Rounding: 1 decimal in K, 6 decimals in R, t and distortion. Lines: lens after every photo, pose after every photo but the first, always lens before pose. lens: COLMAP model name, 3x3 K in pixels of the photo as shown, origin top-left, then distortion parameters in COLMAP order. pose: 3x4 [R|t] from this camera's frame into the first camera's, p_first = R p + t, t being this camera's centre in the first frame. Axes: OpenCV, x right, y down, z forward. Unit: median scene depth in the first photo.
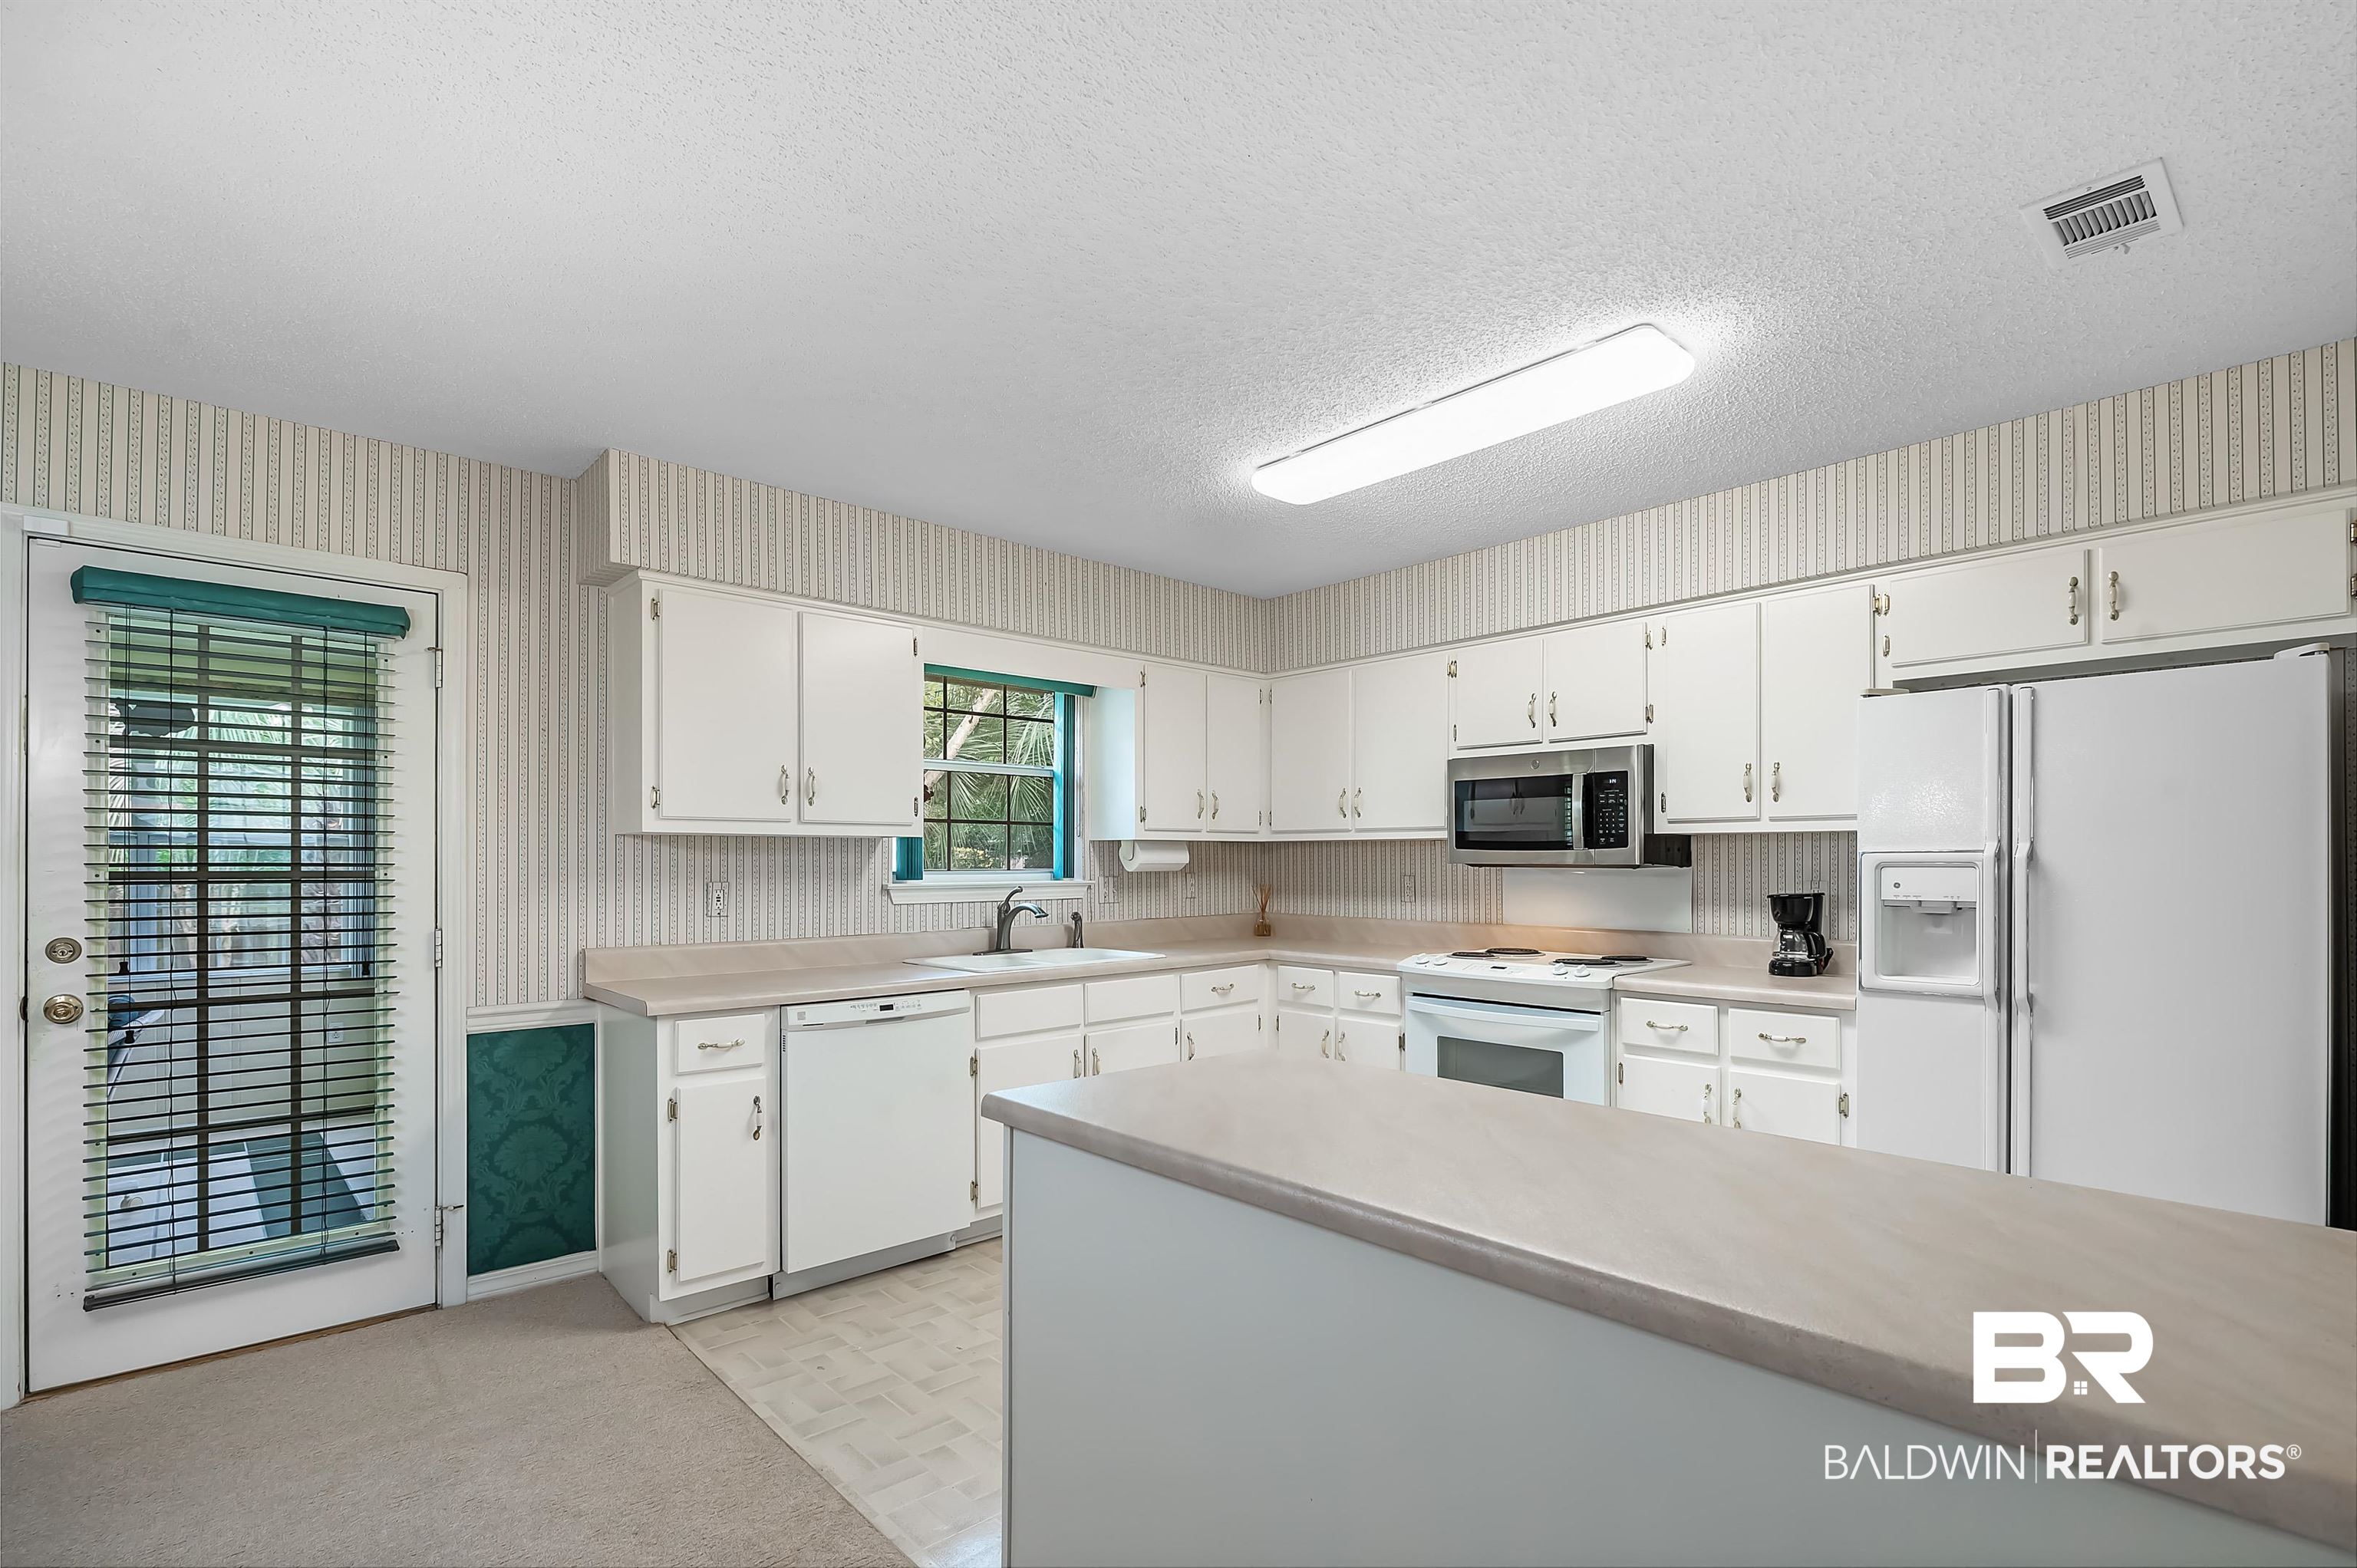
lens RADIAL K [[1096.3, 0, 1193.4], [0, 1096.3, 862.2], [0, 0, 1]] dist [-0.007536, -0.000877]
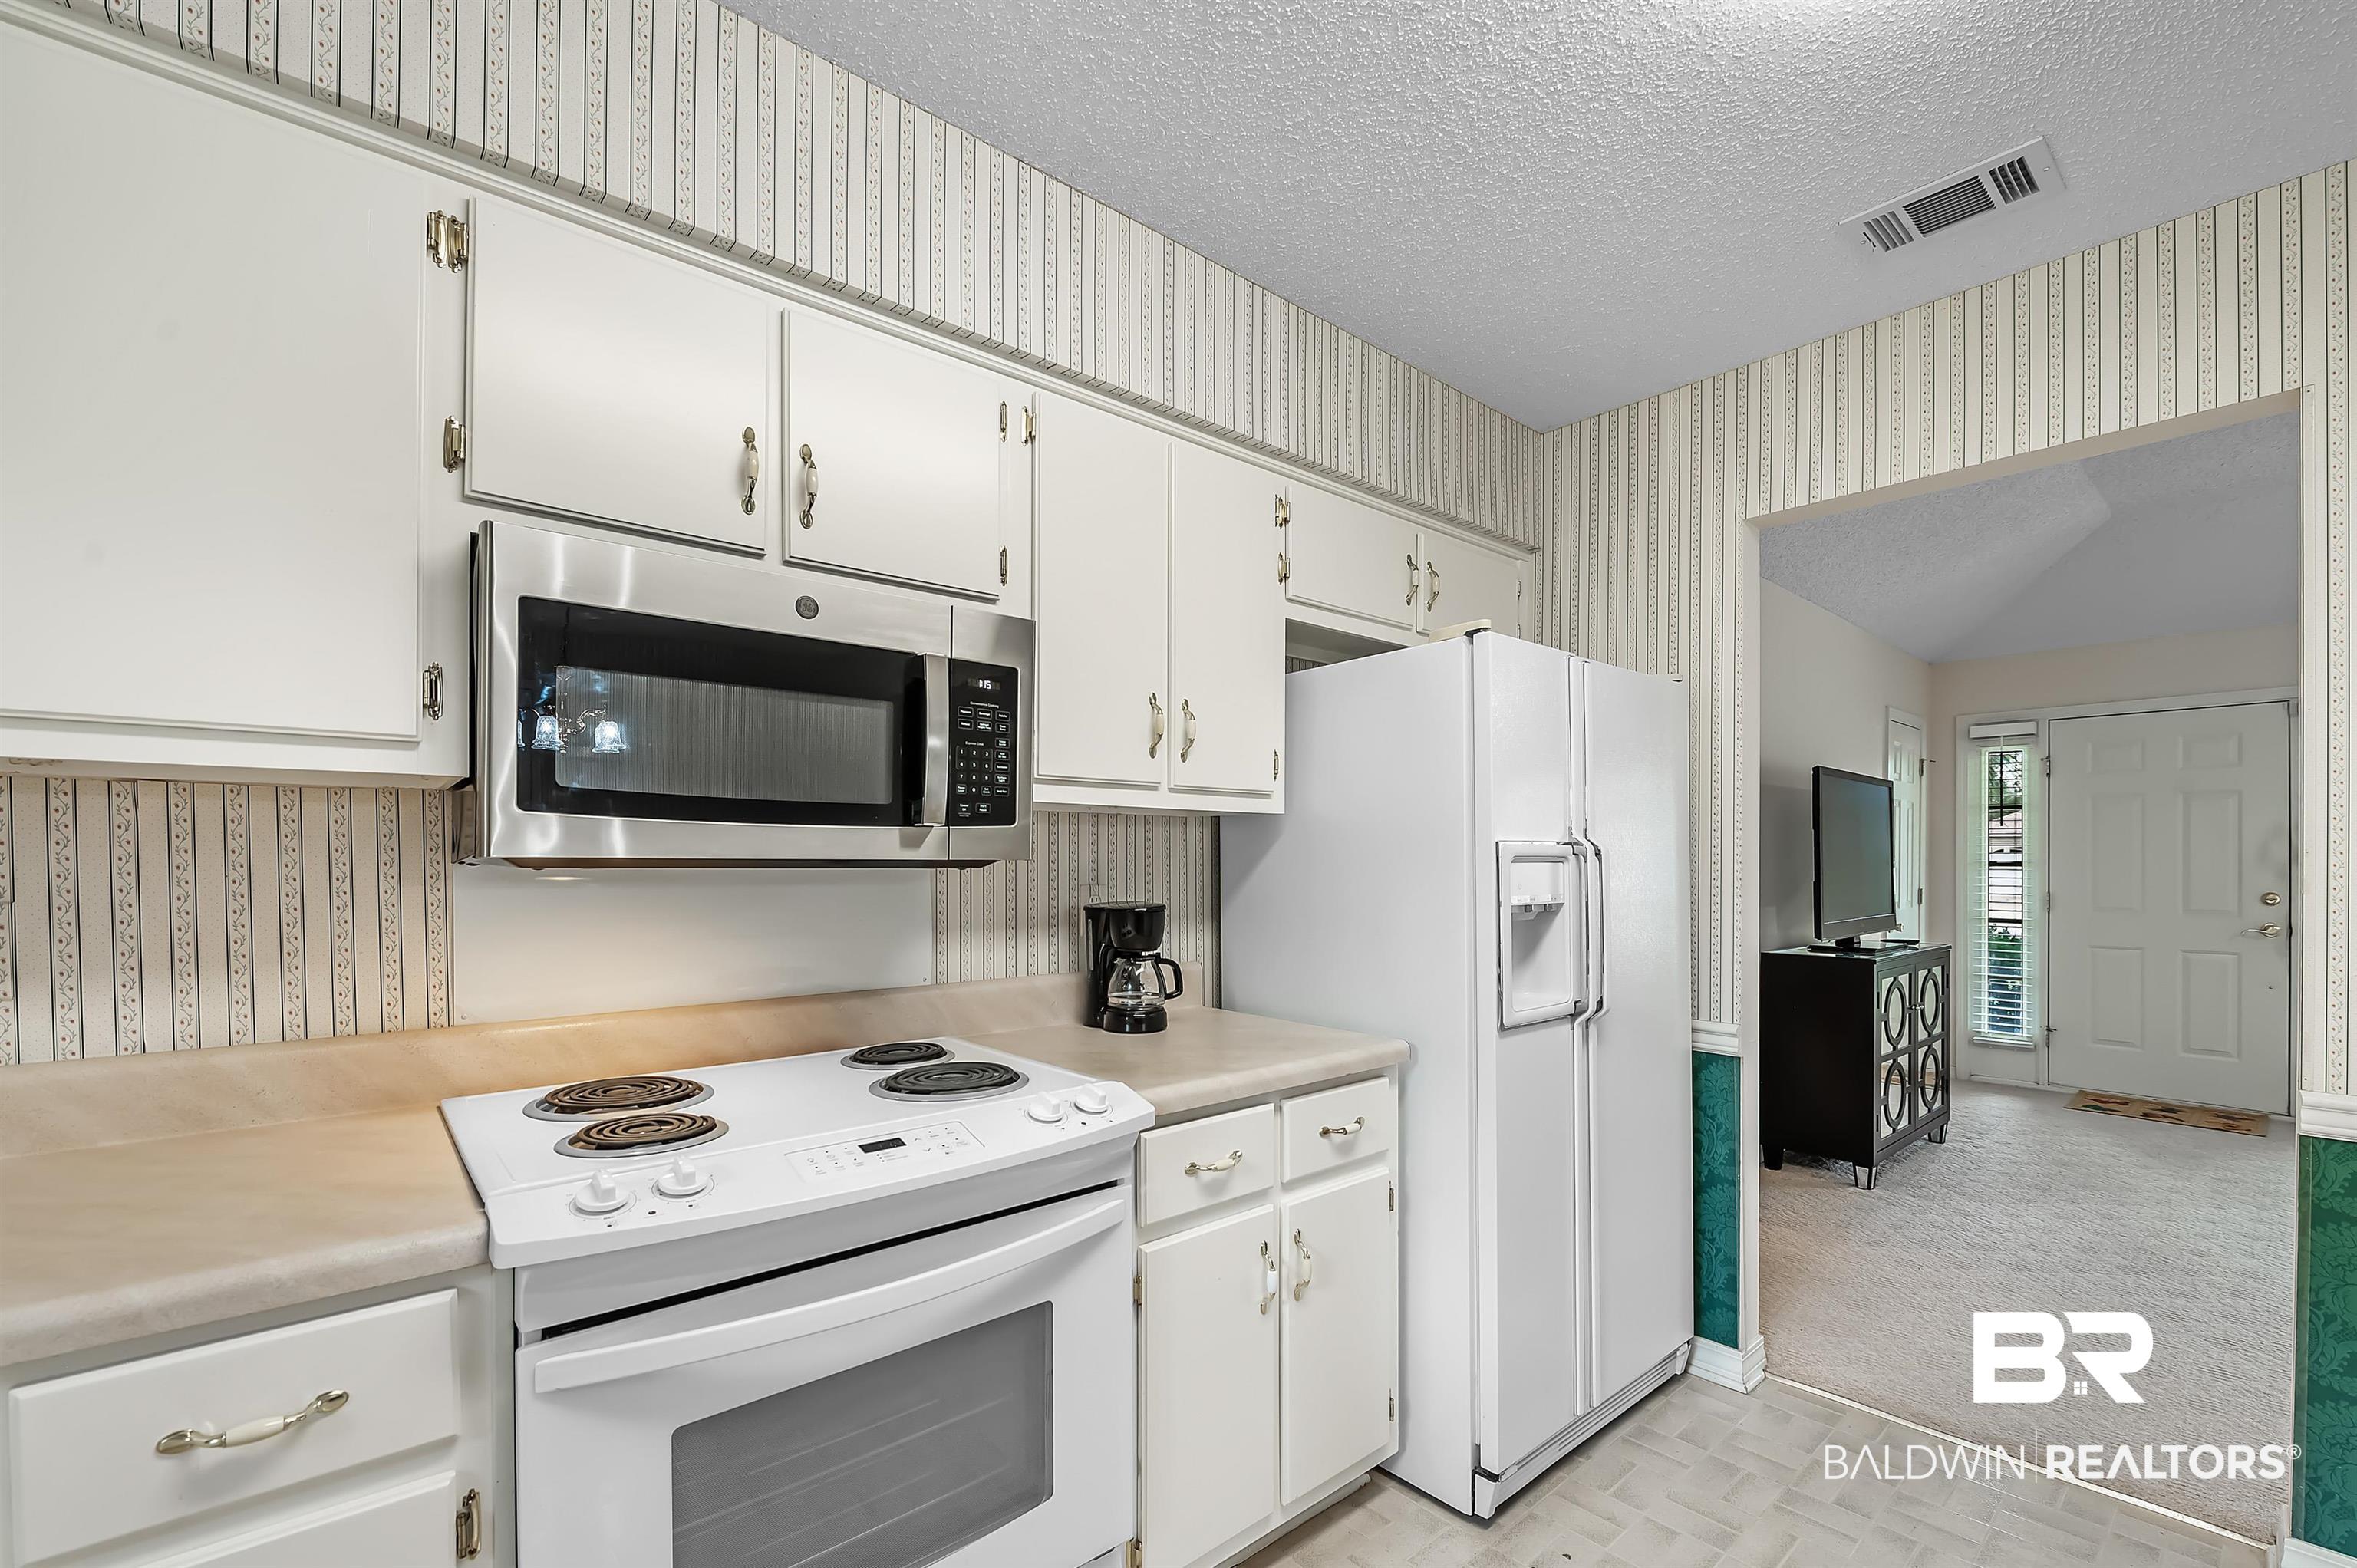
lens RADIAL K [[1004.1, 0, 1193.6], [0, 1004.1, 861.7], [0, 0, 1]] dist [-0.008376, -0.000852]
pose [[0.027667, -0.001000, 0.999617, -0.052044], [0.000465, 0.999999, 0.000988, 0.002367], [-0.999617, 0.000437, 0.027668, 0.931497]]
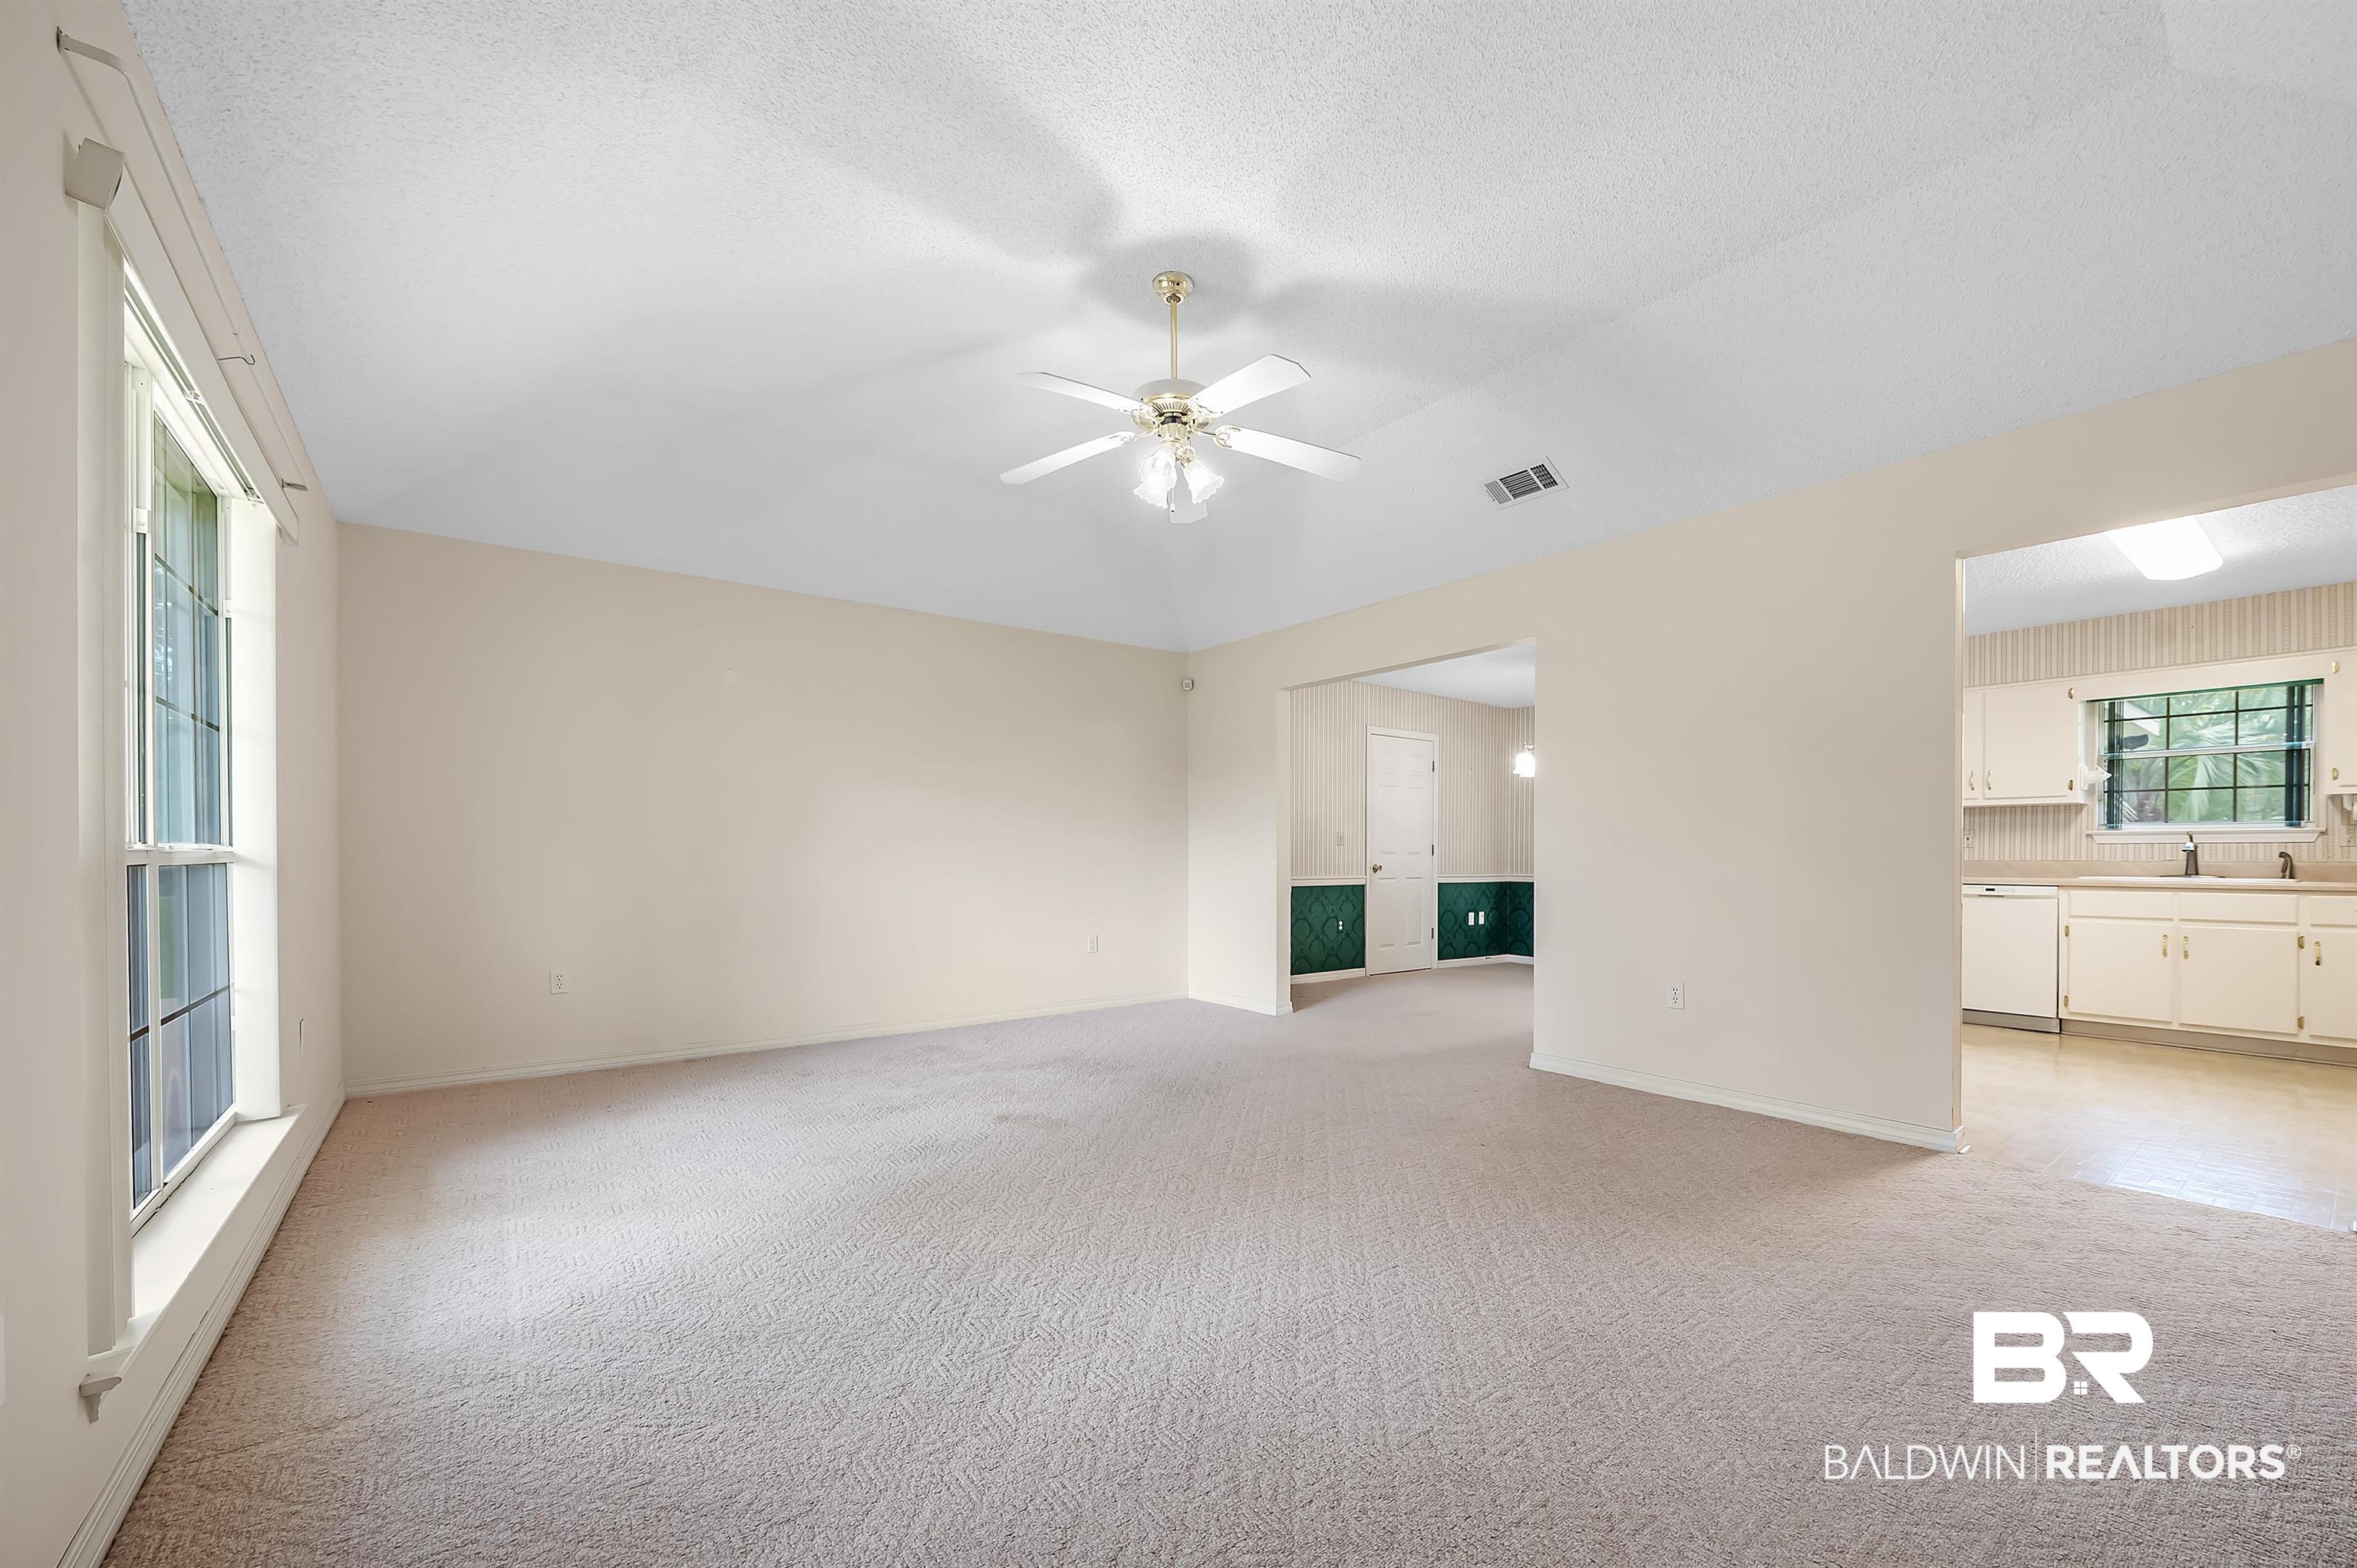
lens RADIAL K [[935.0, 0, 1199.4], [0, 935.0, 860.3], [0, 0, 1]] dist [-0.002368, -0.001452]
pose [[-0.089965, 0.007599, -0.995916, 1.438439], [-0.002474, 0.999966, 0.007853, 0.064298], [0.995942, 0.003170, -0.089944, -0.263120]]
